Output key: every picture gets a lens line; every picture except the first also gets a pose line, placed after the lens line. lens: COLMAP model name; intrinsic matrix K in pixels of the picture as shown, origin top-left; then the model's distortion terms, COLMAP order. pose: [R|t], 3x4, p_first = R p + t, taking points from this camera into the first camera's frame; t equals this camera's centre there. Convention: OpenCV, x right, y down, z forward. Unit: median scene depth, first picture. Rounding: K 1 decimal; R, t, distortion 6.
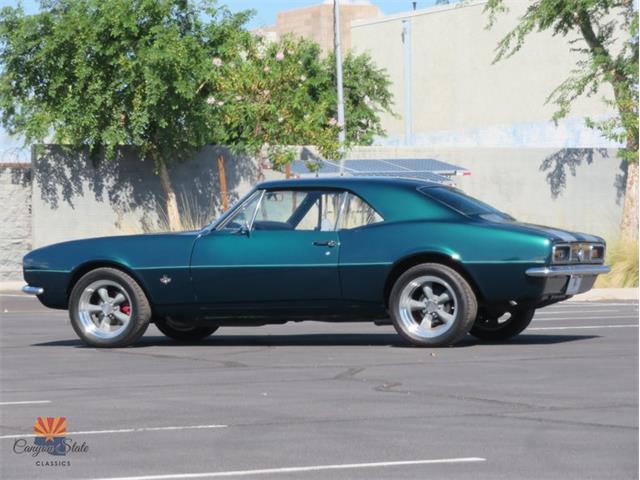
lens RADIAL K [[2744.2, 0, 320.0], [0, 2744.2, 240.0], [0, 0, 1]] dist [-0.690266, 3.046978]
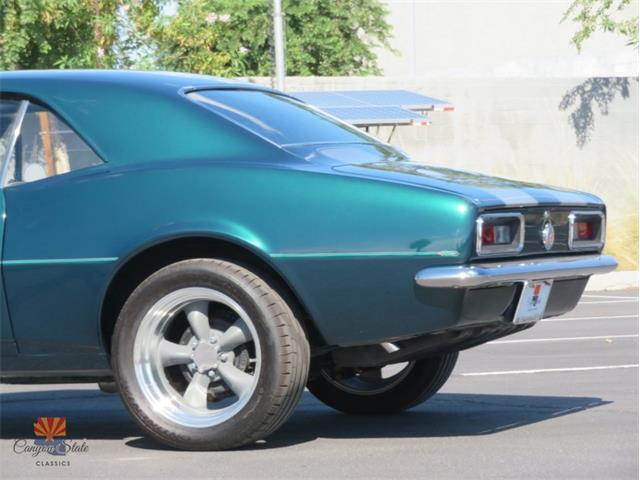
lens RADIAL K [[3057.2, 0, 320.0], [0, 3057.2, 240.0], [0, 0, 1]] dist [0.164945, 0.032923]
pose [[0.999910, -0.012894, -0.003659, 0.055475], [0.012941, 0.999830, 0.013139, -0.000729], [0.003489, -0.013185, 0.999907, 0.459070]]
